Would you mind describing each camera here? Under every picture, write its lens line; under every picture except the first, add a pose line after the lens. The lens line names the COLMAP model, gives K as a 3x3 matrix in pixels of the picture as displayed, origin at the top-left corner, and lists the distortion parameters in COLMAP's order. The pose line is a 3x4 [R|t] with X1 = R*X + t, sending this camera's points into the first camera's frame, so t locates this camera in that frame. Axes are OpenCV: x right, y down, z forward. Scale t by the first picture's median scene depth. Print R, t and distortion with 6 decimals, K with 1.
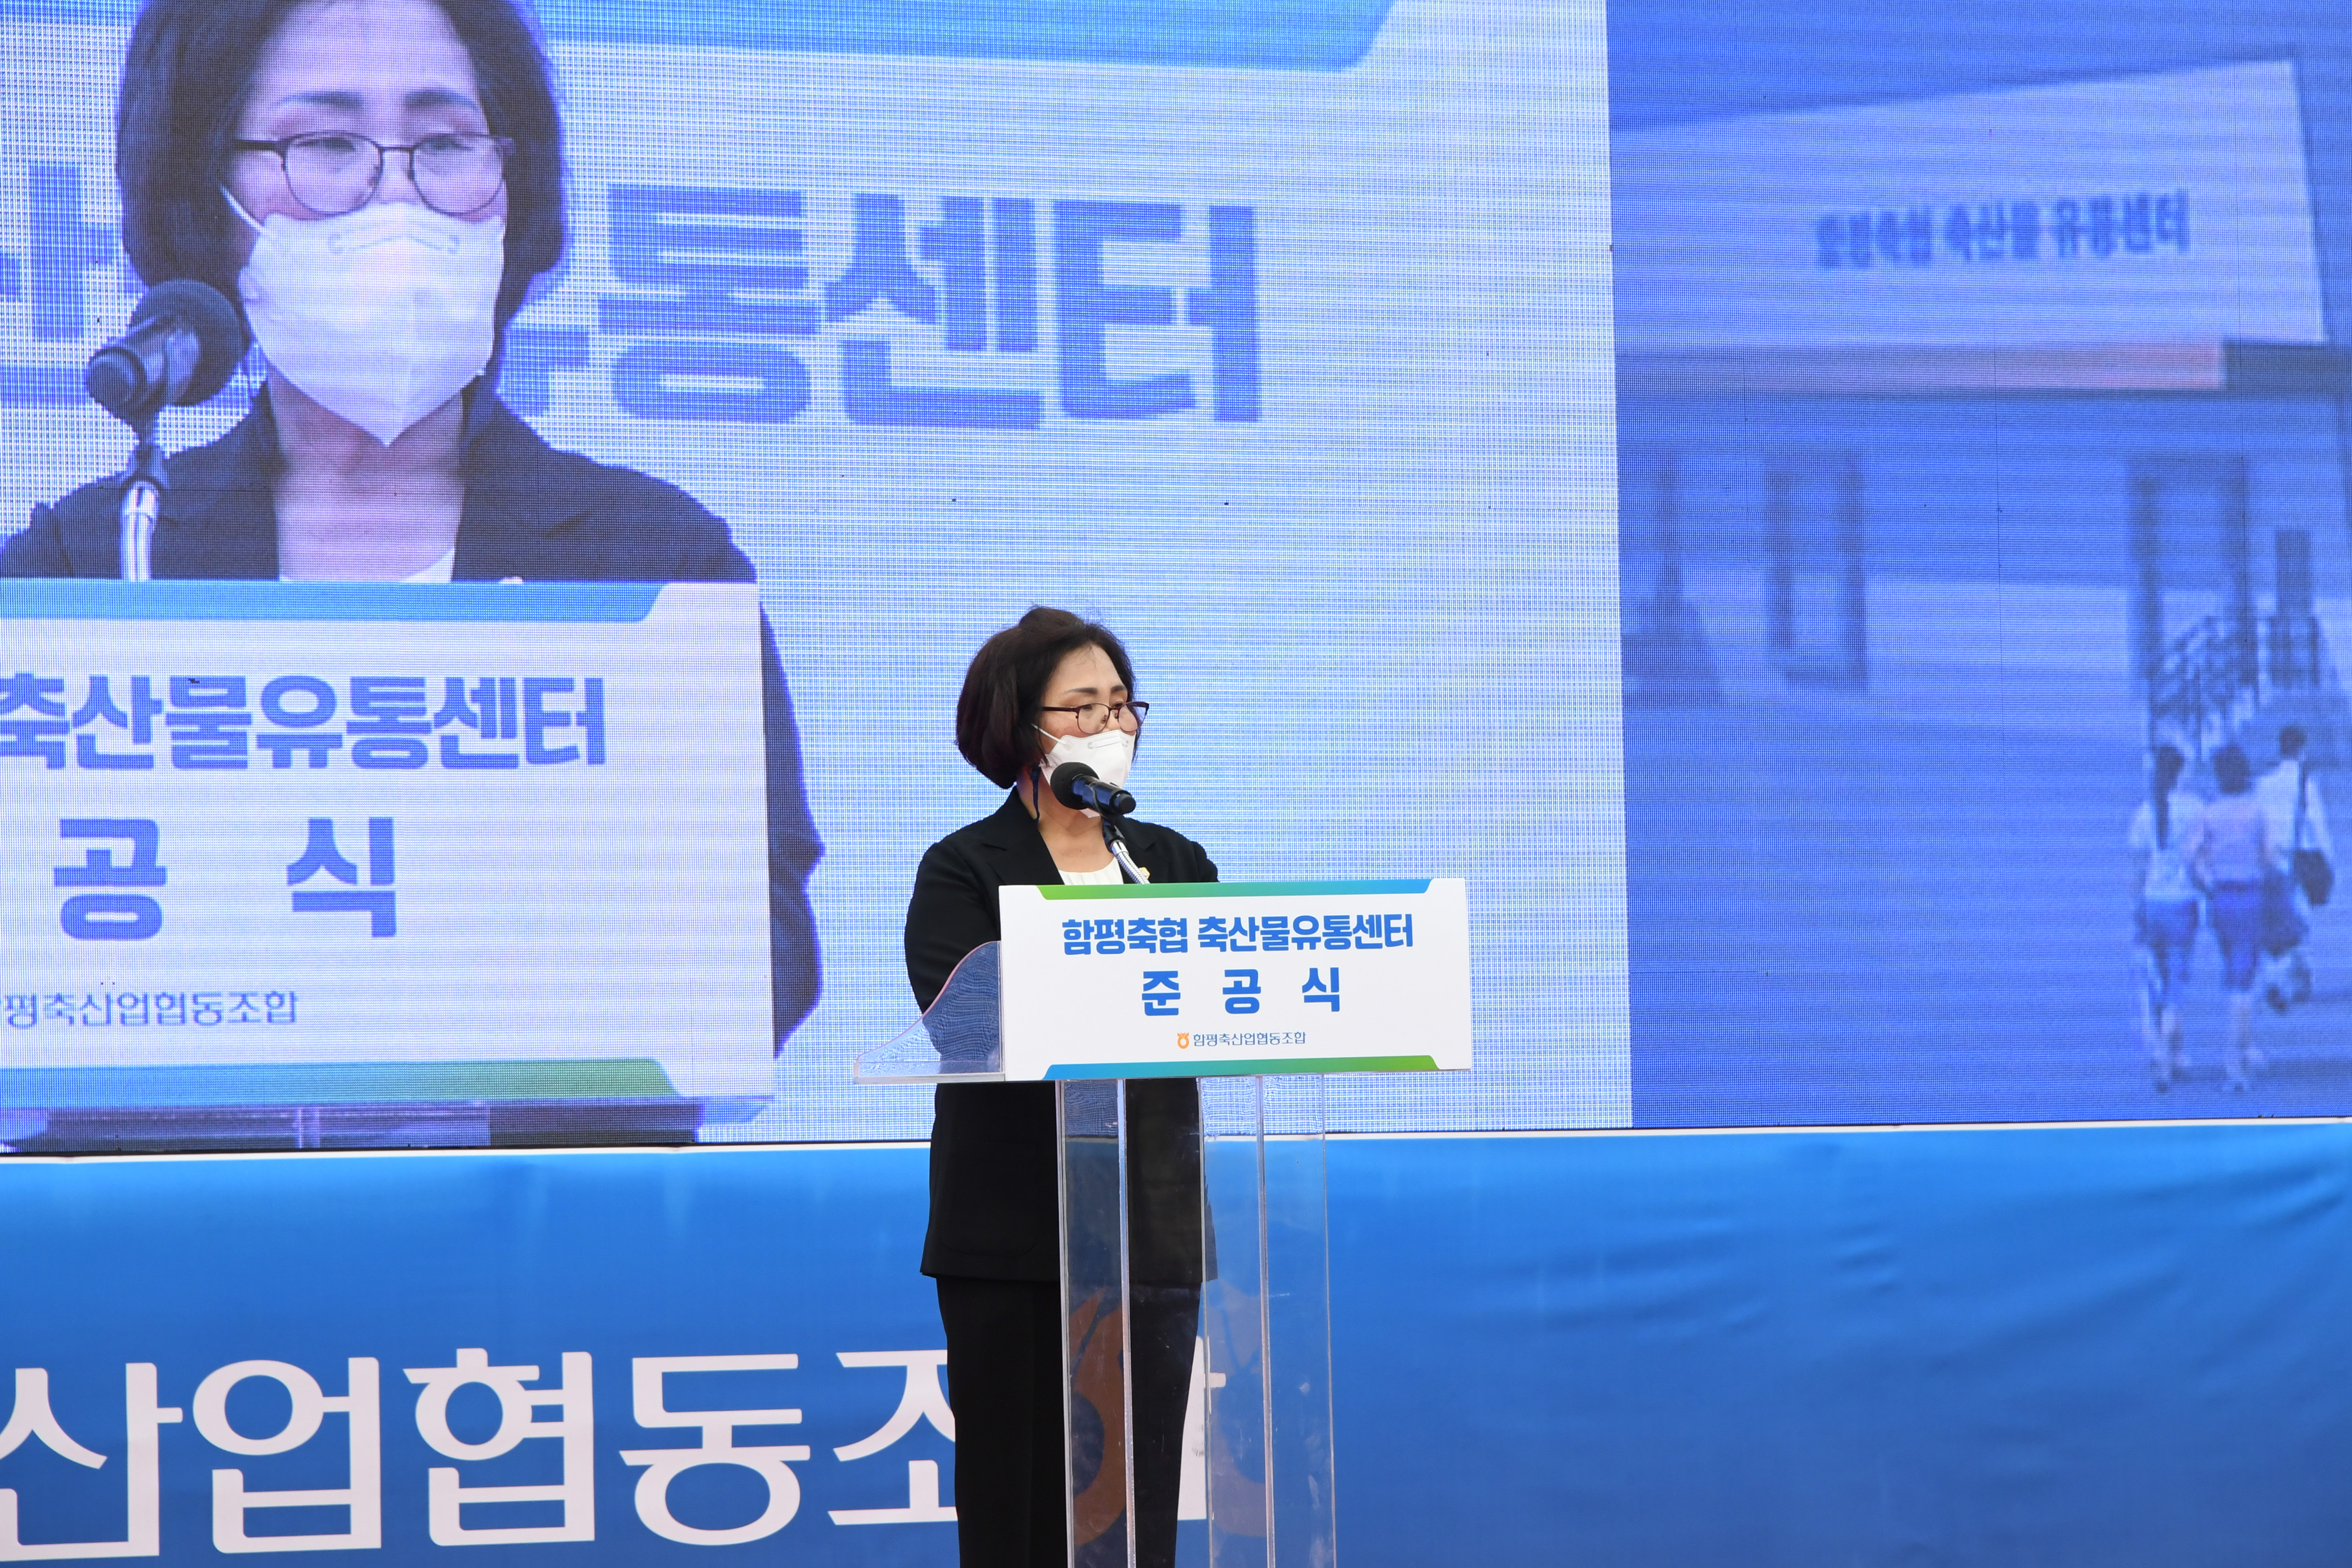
lens RADIAL K [[14827.9, 0, 1176.4], [0, 14827.9, 780.6], [0, 0, 1]] dist [-0.066423, 0.000000]
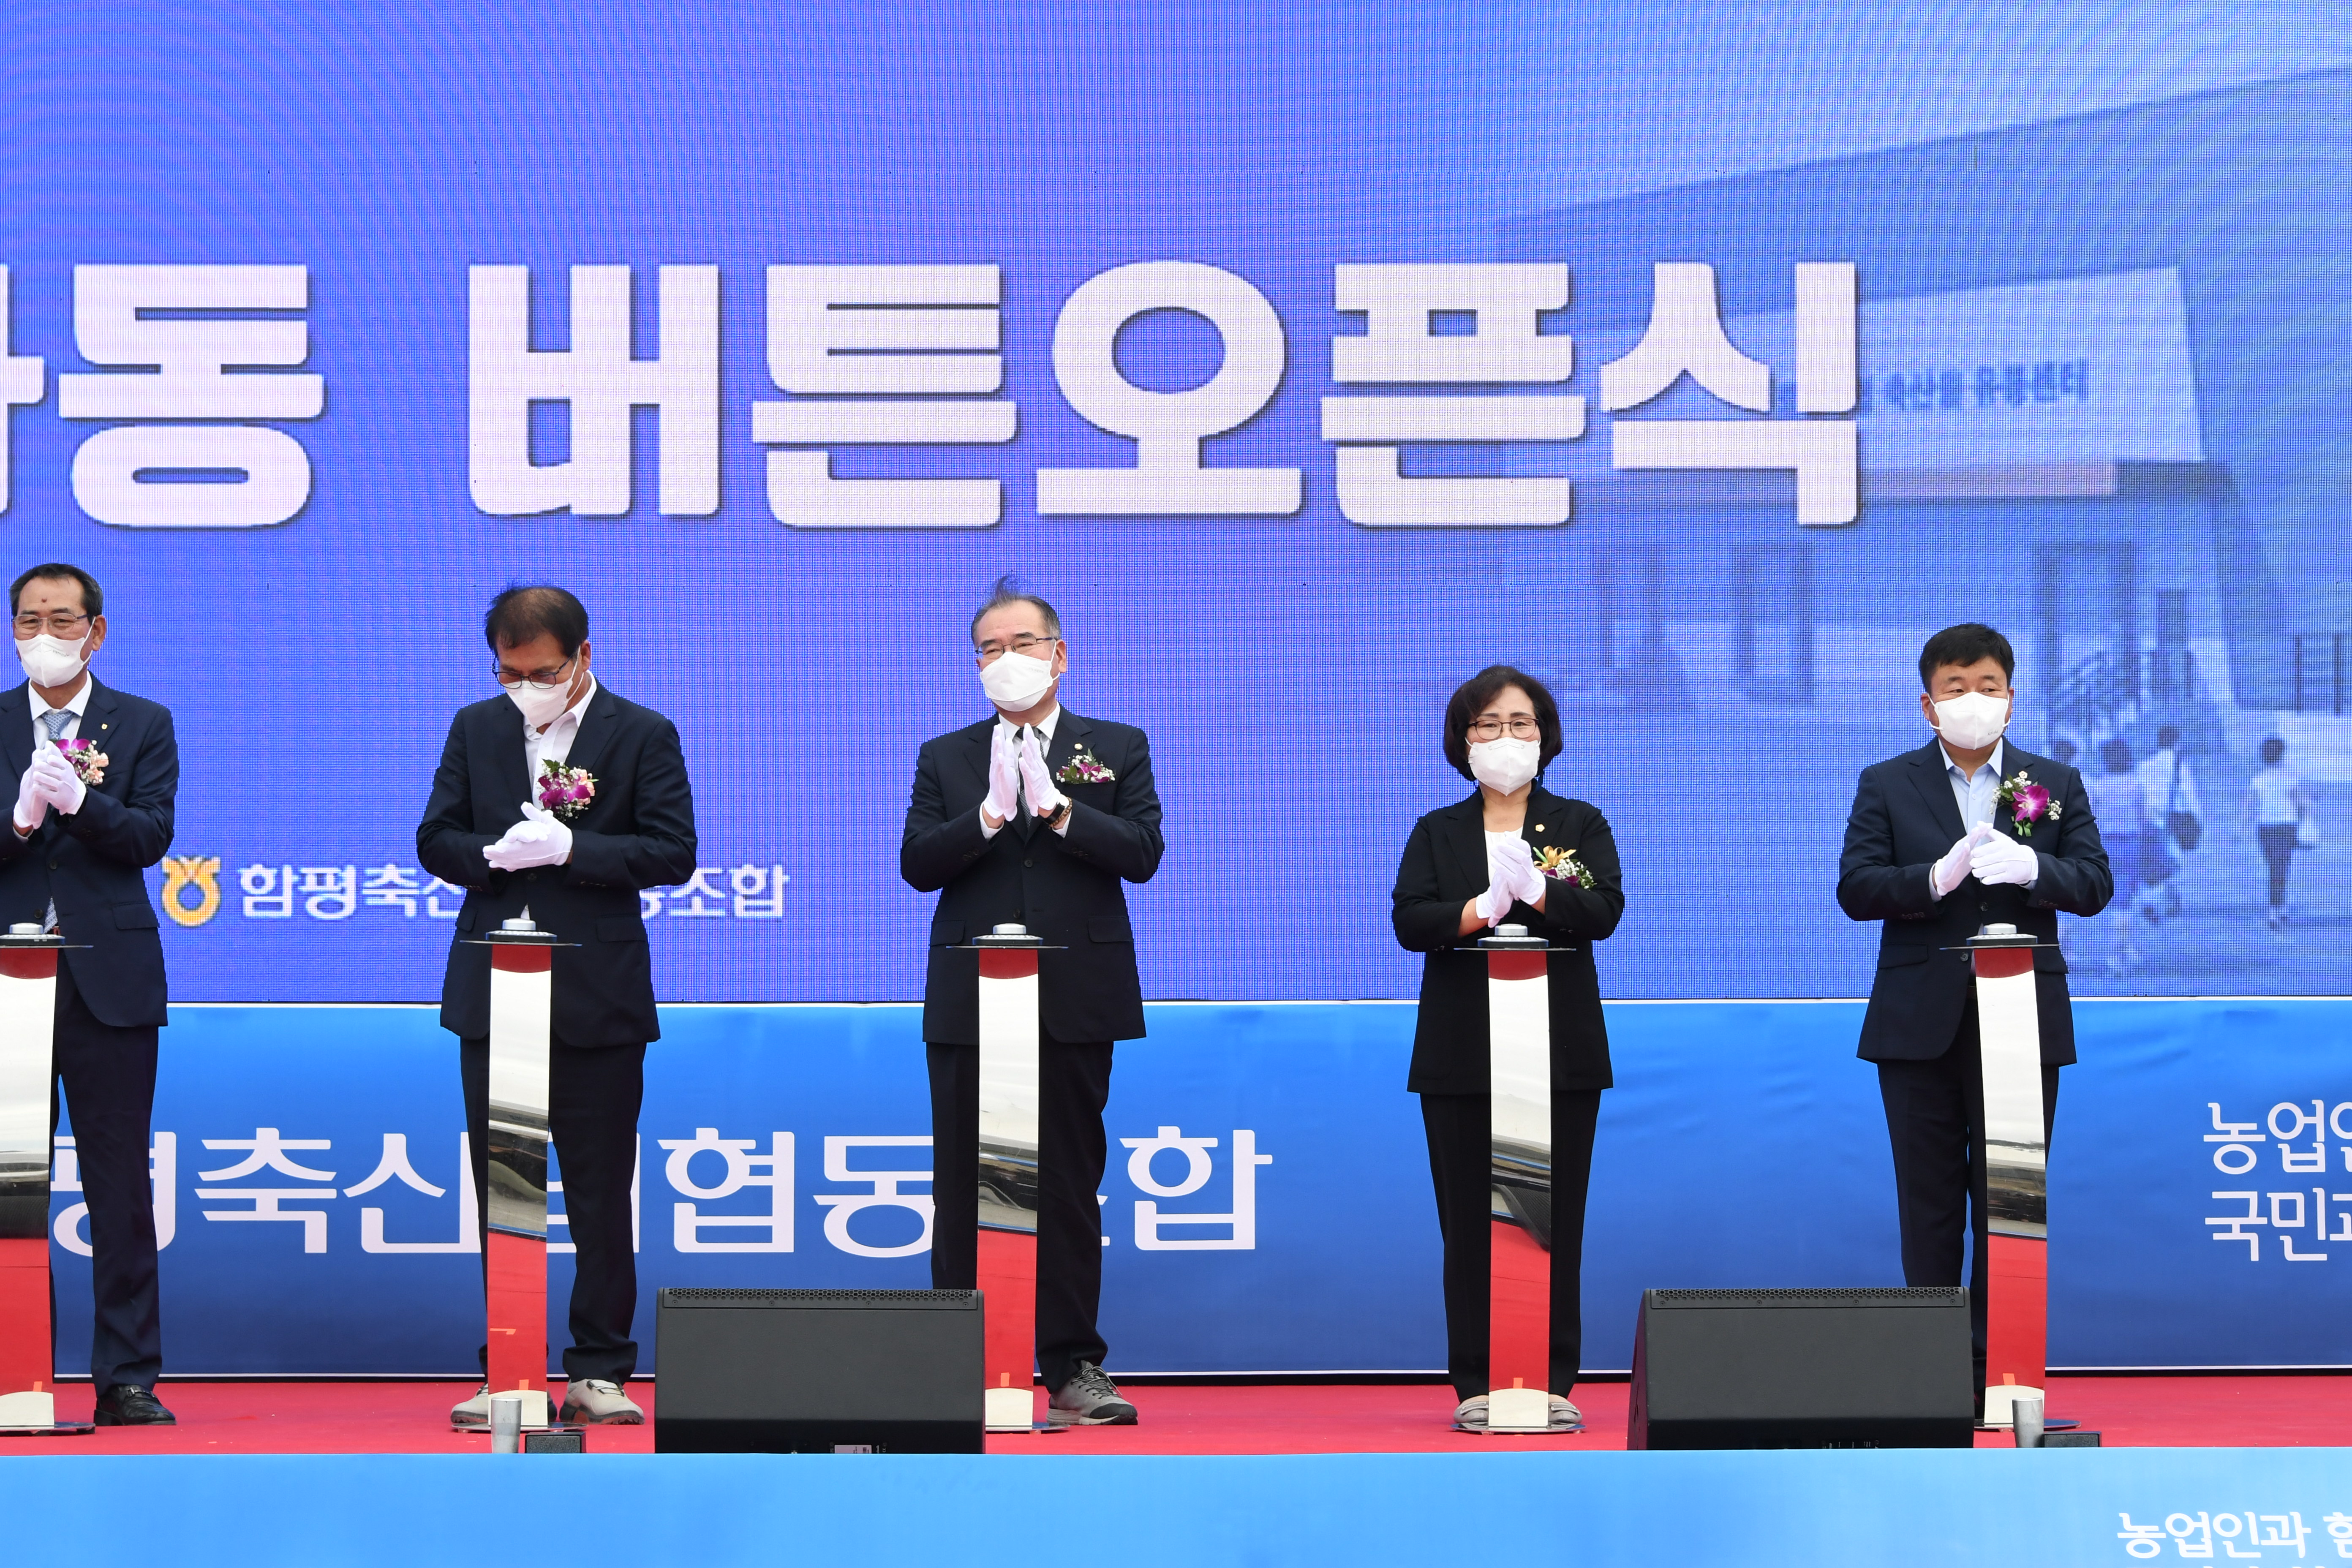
lens RADIAL K [[8488.9, 0, 1158.1], [0, 8488.9, 803.5], [0, 0, 1]] dist [0.087448, 0.000000]
pose [[0.848929, 0.002497, -0.528500, 0.439026], [0.001095, 0.999978, 0.006484, -0.001653], [0.528505, -0.006084, 0.848908, 0.246192]]
